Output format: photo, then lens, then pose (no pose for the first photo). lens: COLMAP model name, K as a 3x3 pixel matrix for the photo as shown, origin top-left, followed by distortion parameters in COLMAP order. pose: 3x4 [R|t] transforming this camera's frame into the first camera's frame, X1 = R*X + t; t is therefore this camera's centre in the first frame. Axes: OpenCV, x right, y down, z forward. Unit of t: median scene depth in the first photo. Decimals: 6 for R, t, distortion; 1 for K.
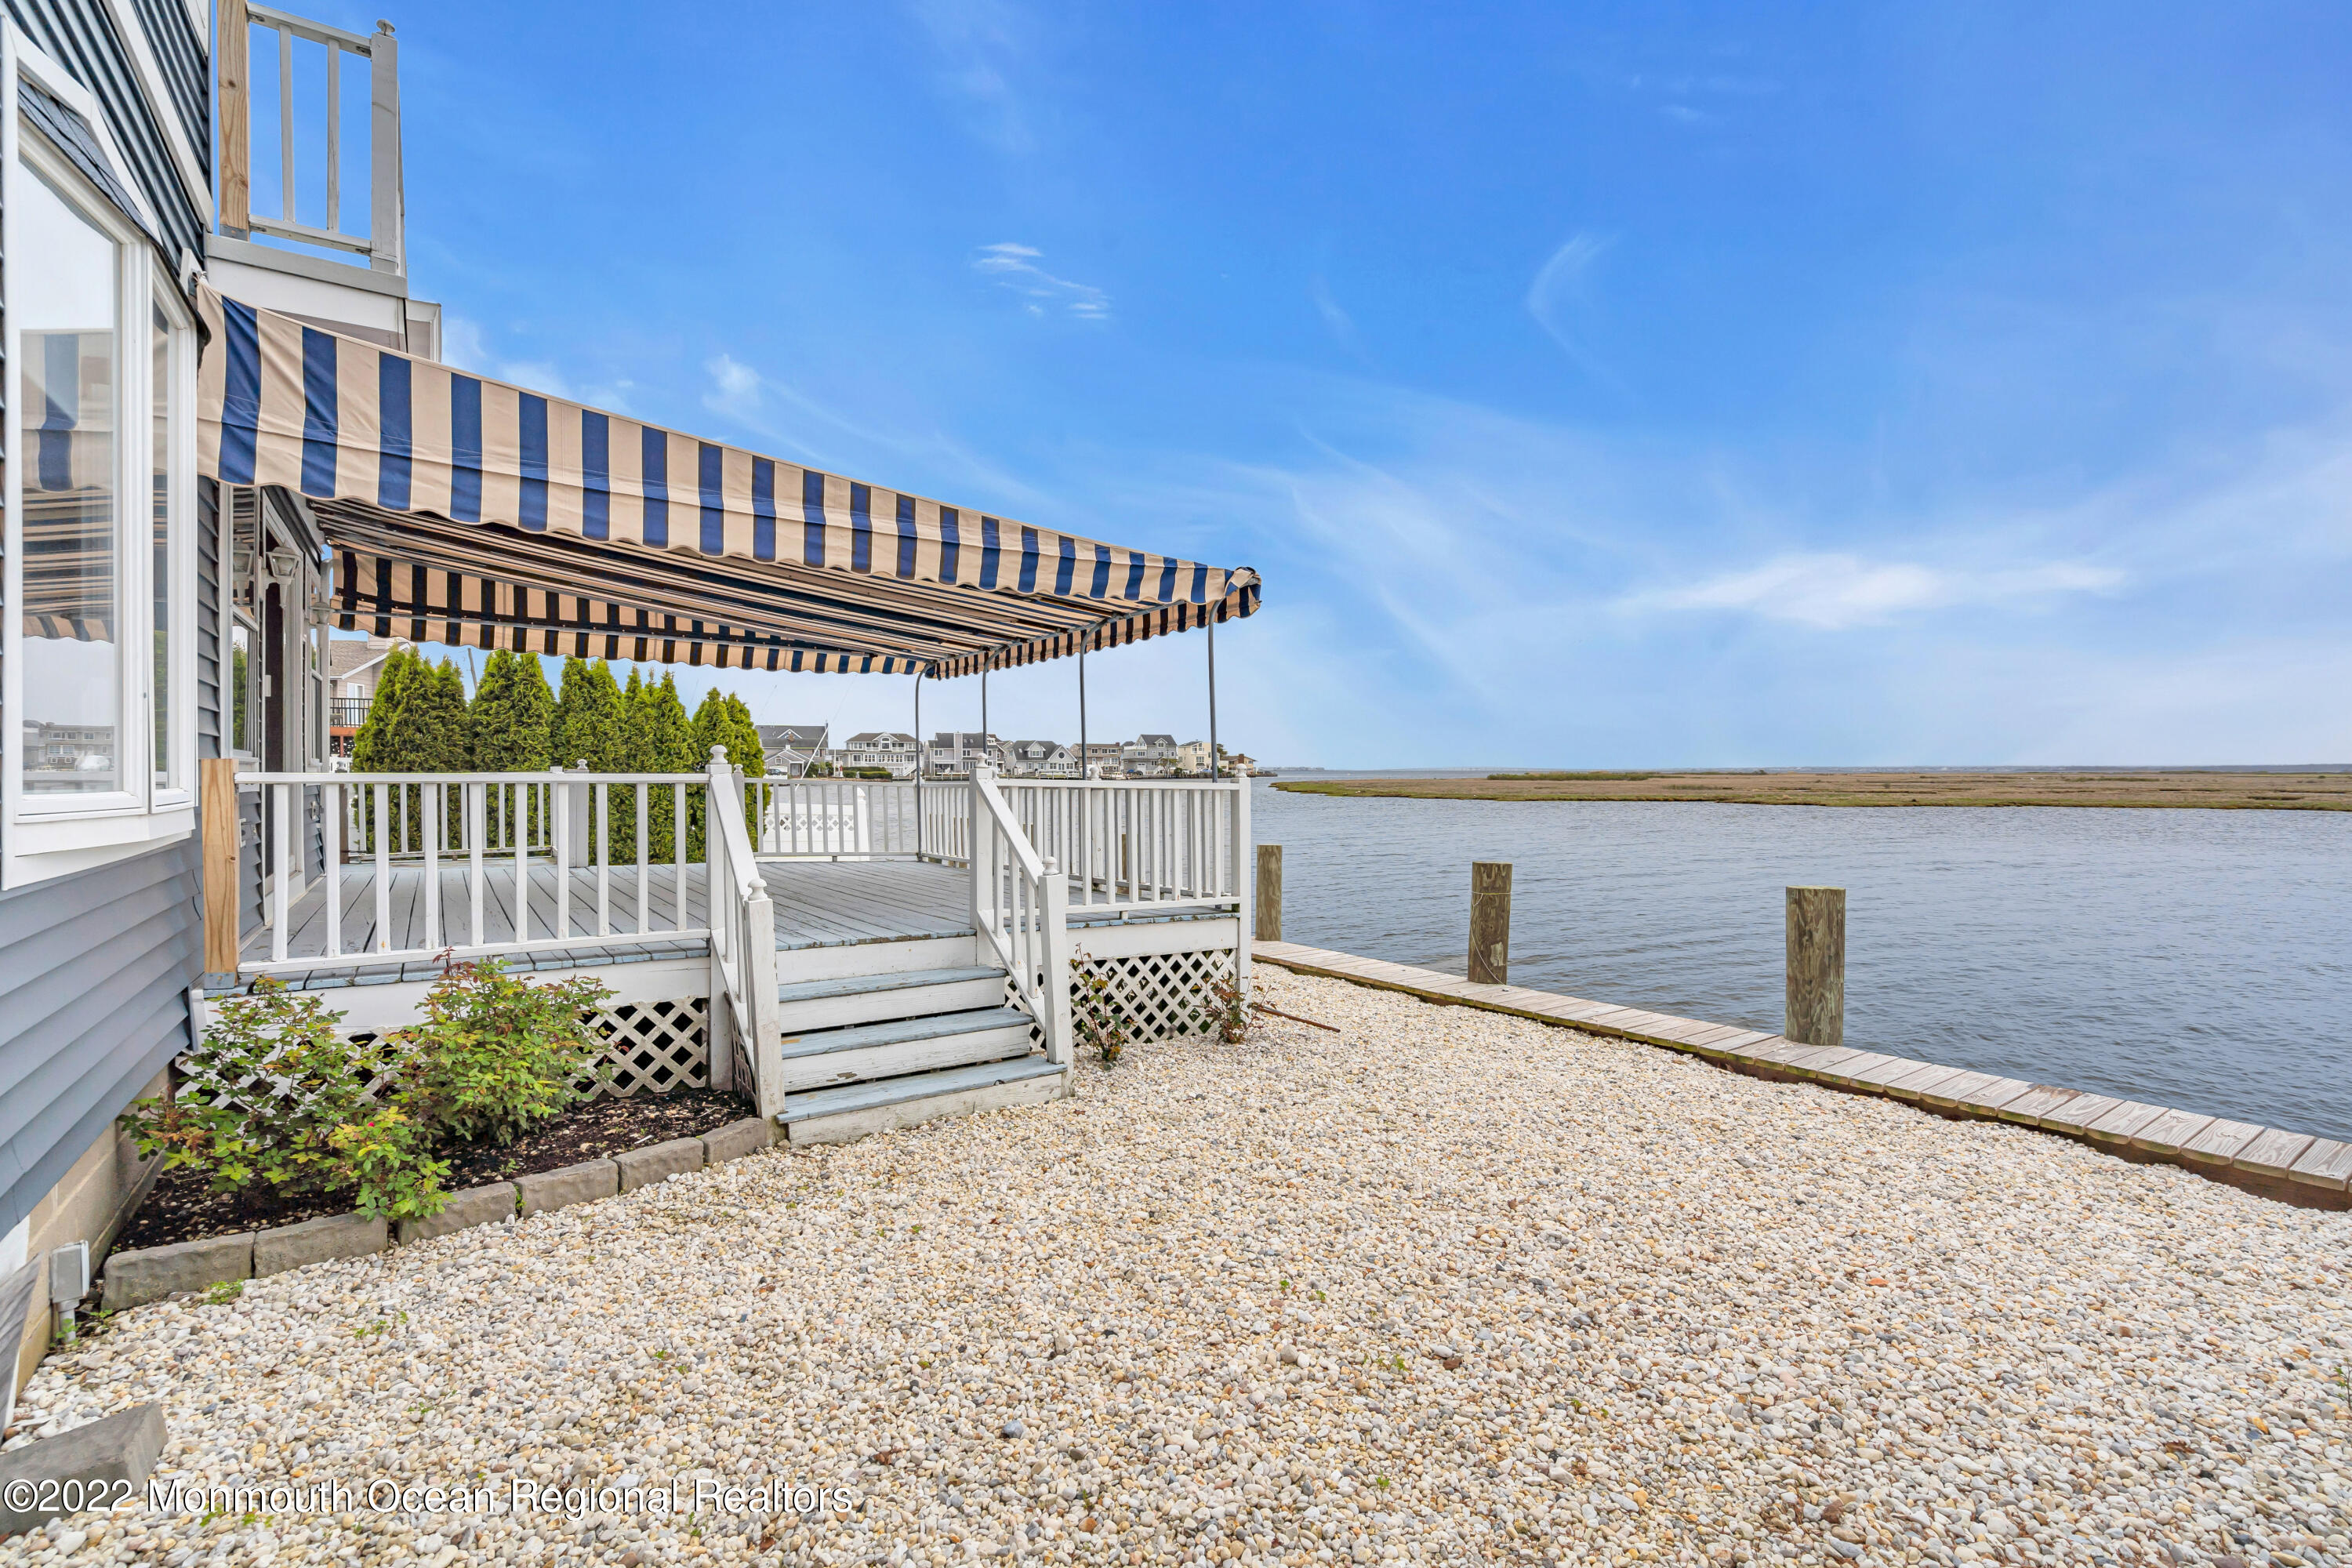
lens RADIAL K [[1064.0, 0, 1178.6], [0, 1064.0, 784.2], [0, 0, 1]] dist [-0.003652, 0.000691]
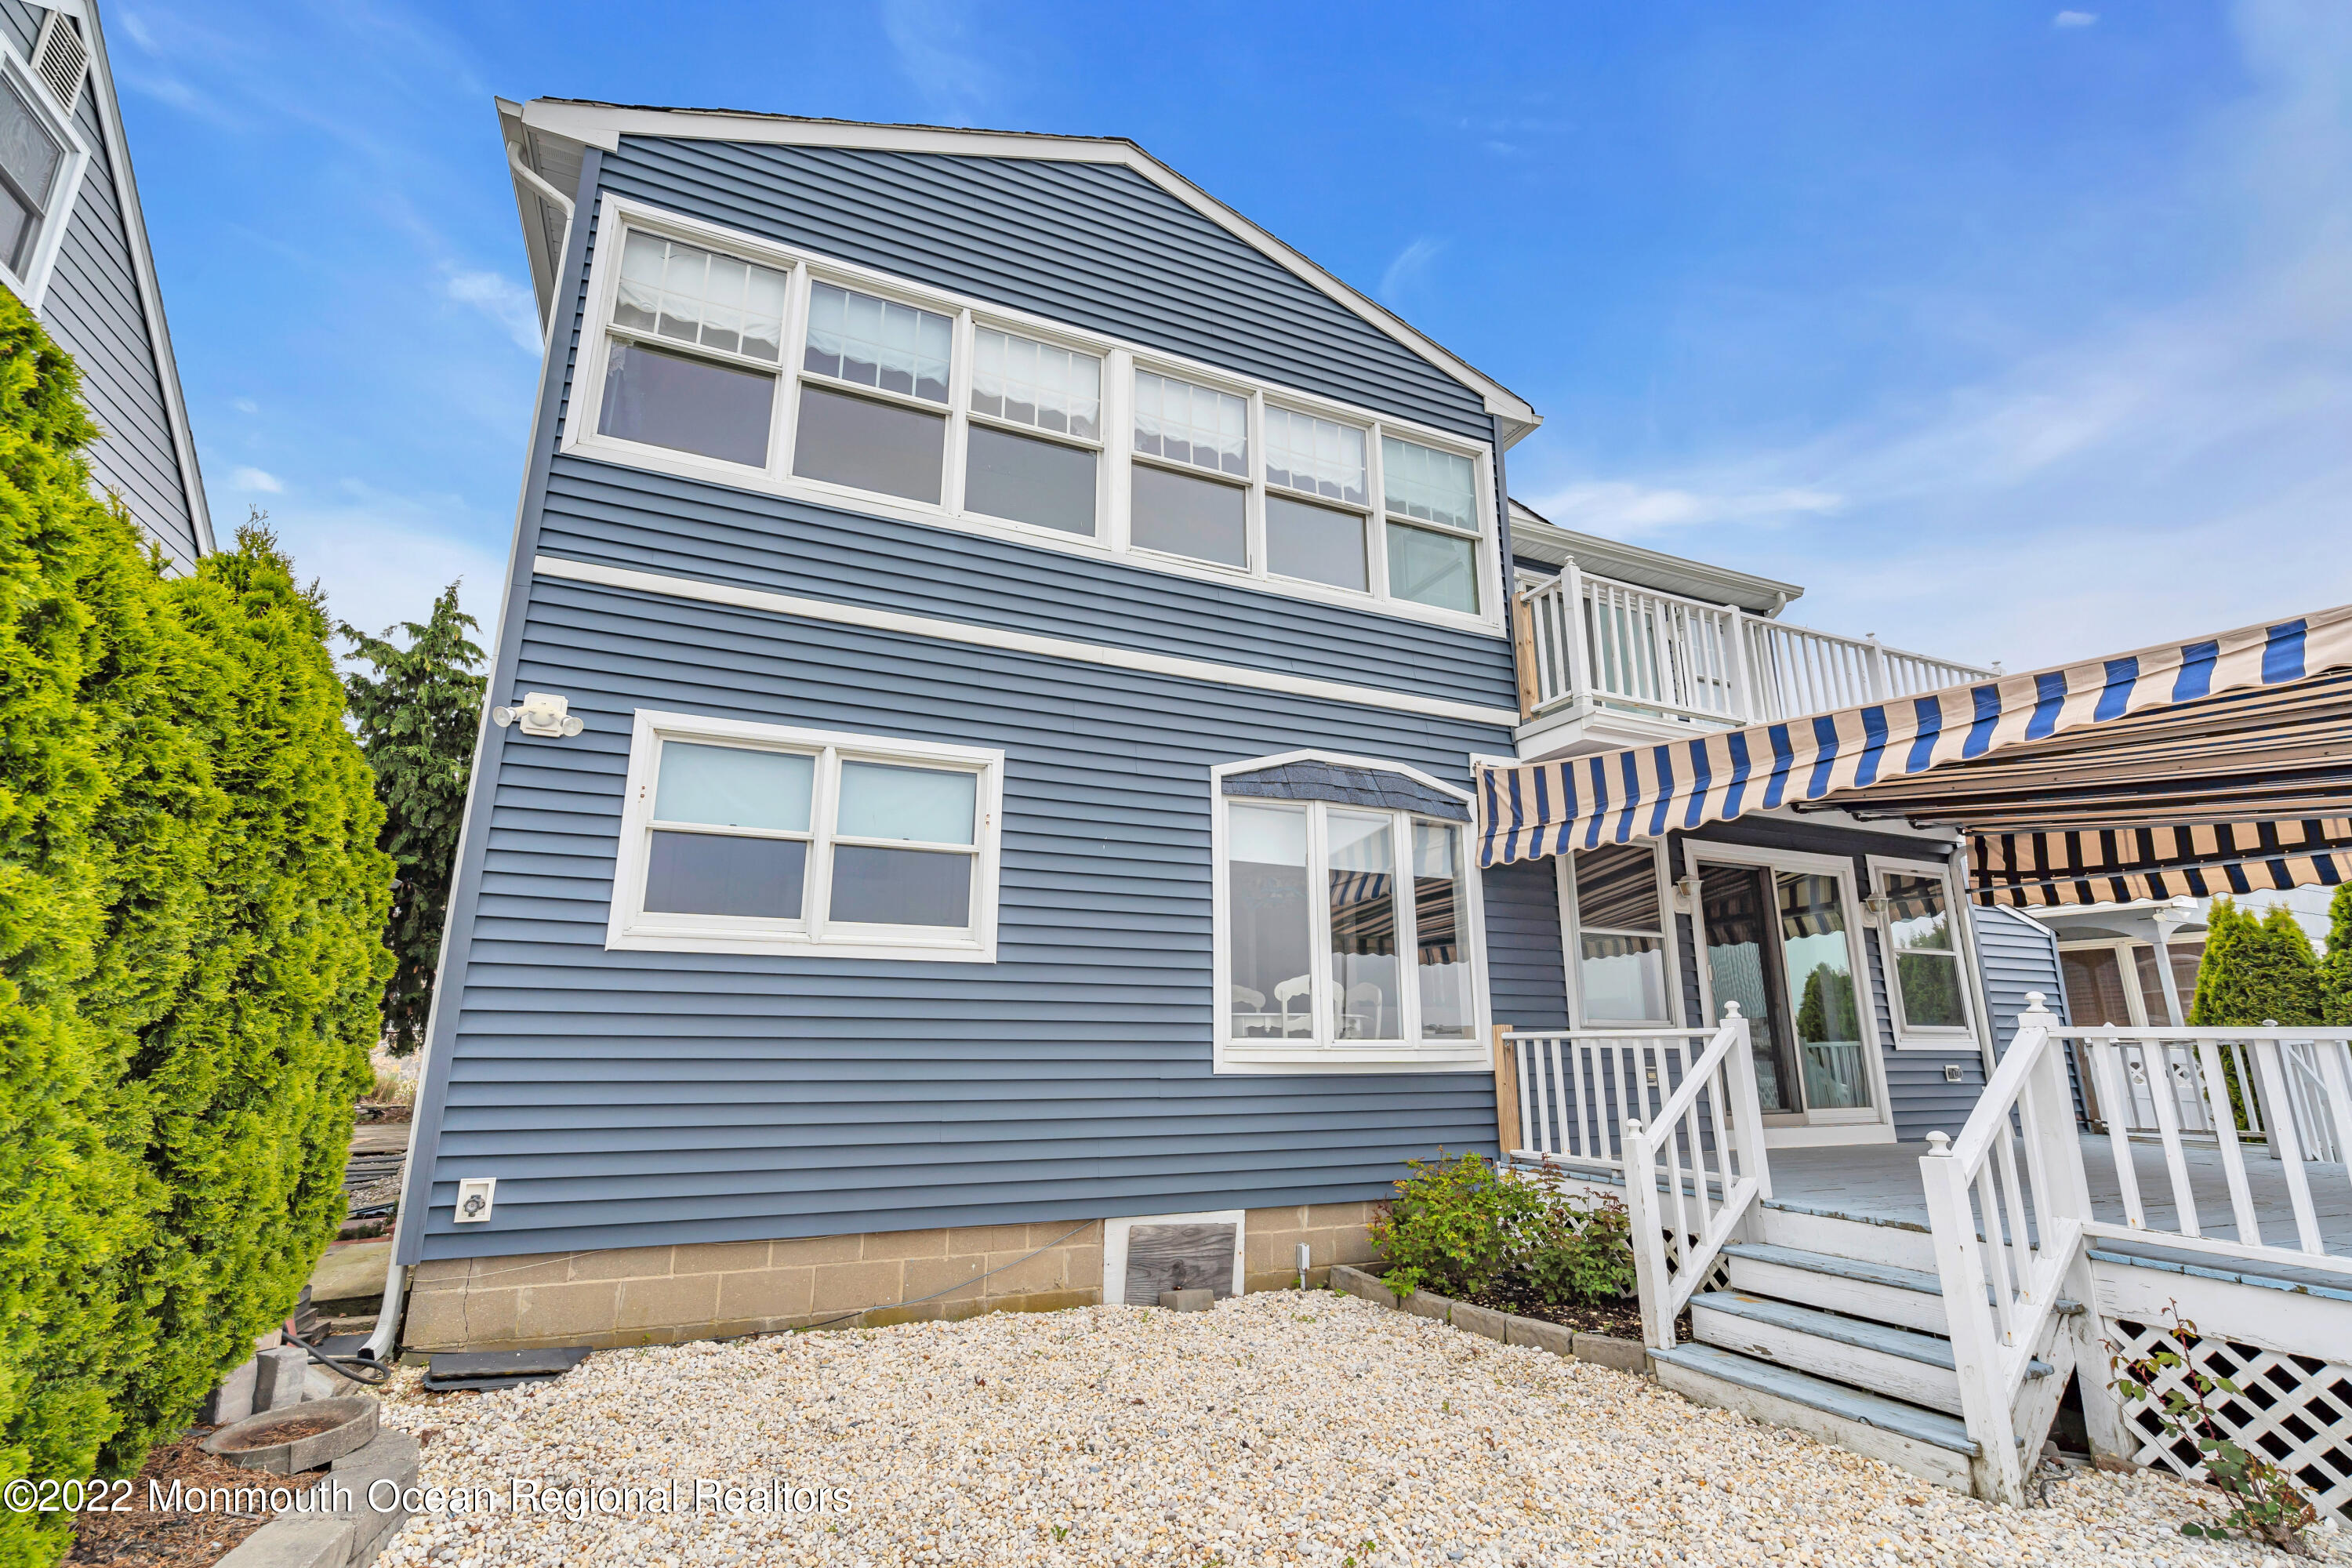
lens RADIAL K [[1081.4, 0, 1176.0], [0, 1081.4, 784.0], [0, 0, 1]] dist [-0.001993, 0.000393]
pose [[-0.185592, -0.242308, -0.952283, 0.461747], [-0.011600, 0.969592, -0.244452, 0.014729], [0.982558, -0.034321, -0.182759, 0.381682]]
